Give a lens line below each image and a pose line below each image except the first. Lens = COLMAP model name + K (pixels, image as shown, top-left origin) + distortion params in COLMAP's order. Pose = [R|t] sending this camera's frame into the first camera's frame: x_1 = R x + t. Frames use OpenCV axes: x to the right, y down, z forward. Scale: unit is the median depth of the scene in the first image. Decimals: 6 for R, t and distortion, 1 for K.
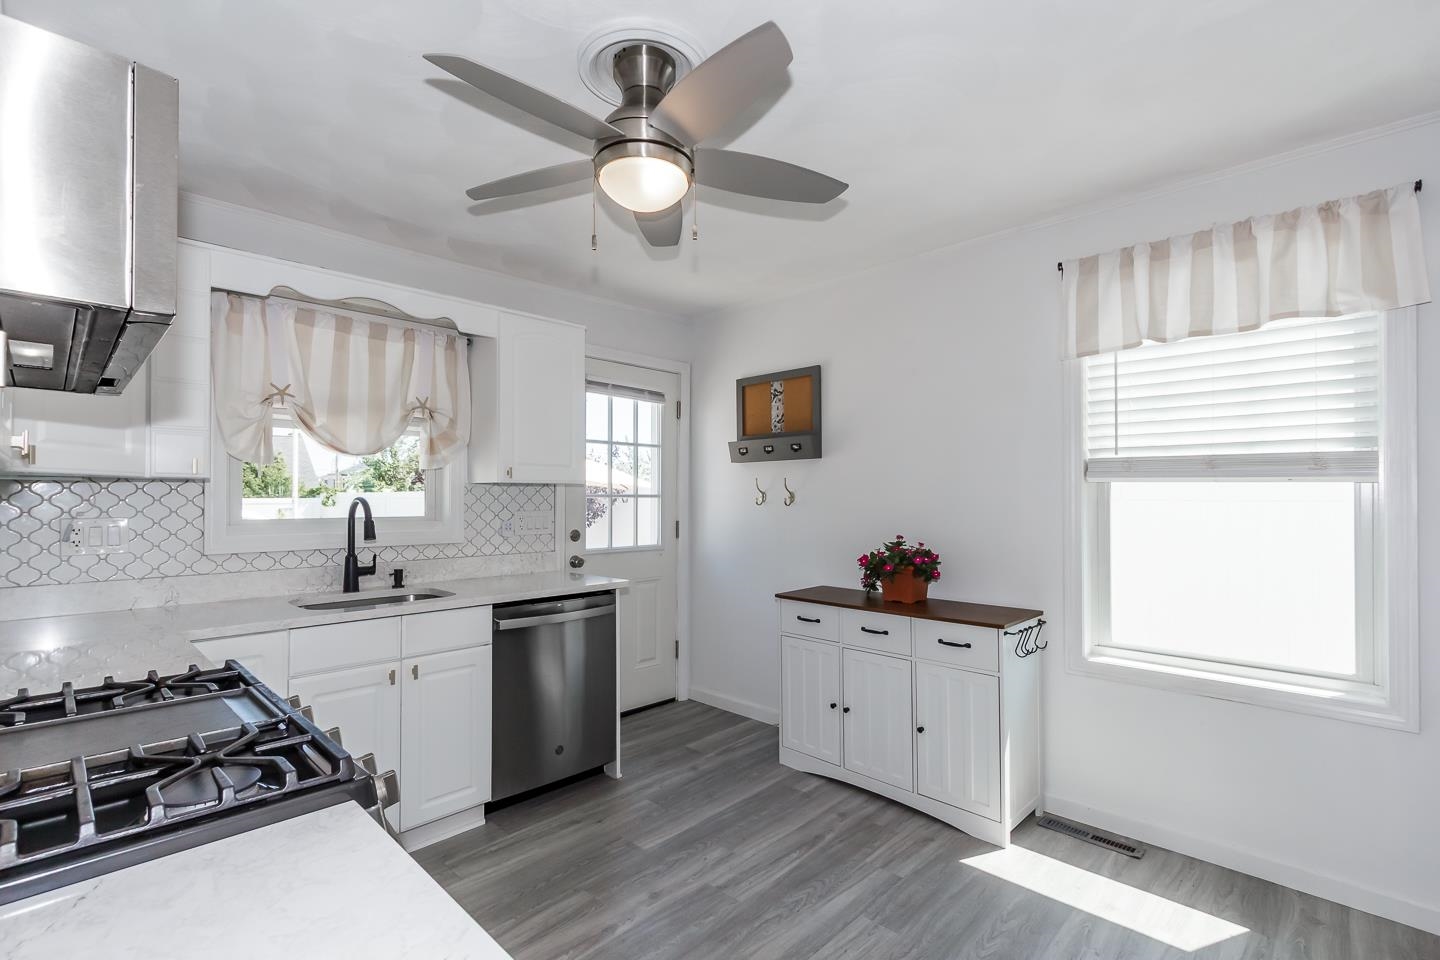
lens RADIAL K [[663.7, 0, 717.0], [0, 663.7, 486.0], [0, 0, 1]] dist [0.002003, 0.000105]
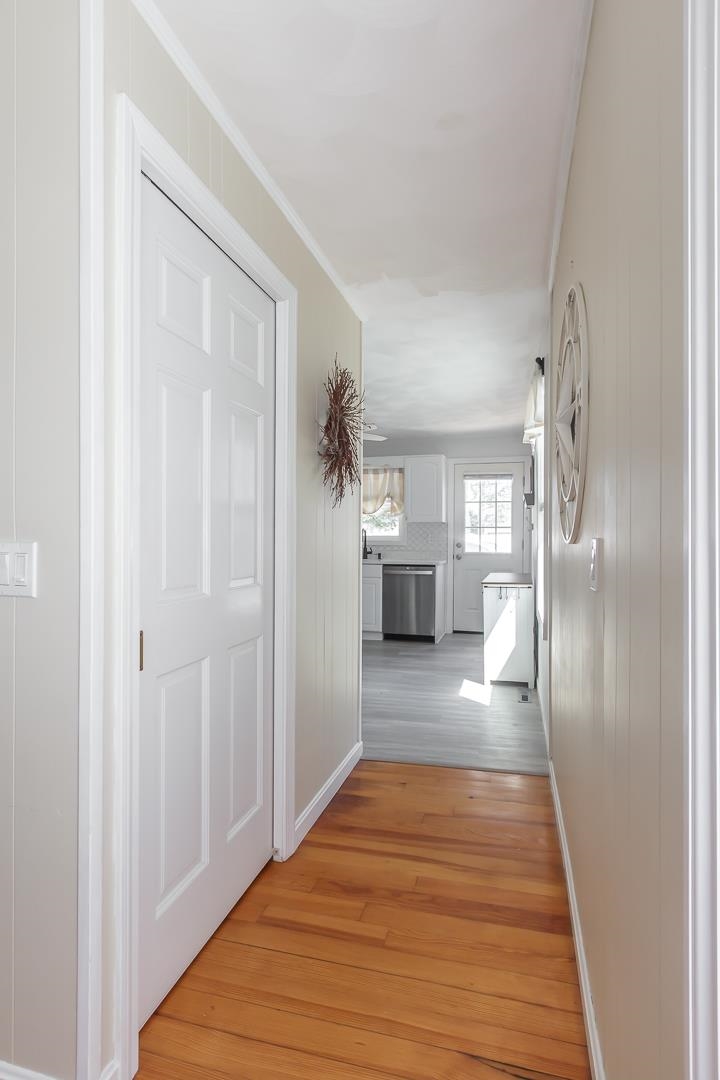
lens RADIAL K [[497.8, 0, 360.9], [0, 497.8, 537.7], [0, 0, 1]] dist [0.002003, 0.000105]
pose [[0.468864, 0.000760, -0.883270, 1.309257], [0.011169, 0.999915, 0.006789, 0.039872], [0.883200, -0.013049, 0.468815, -0.084317]]
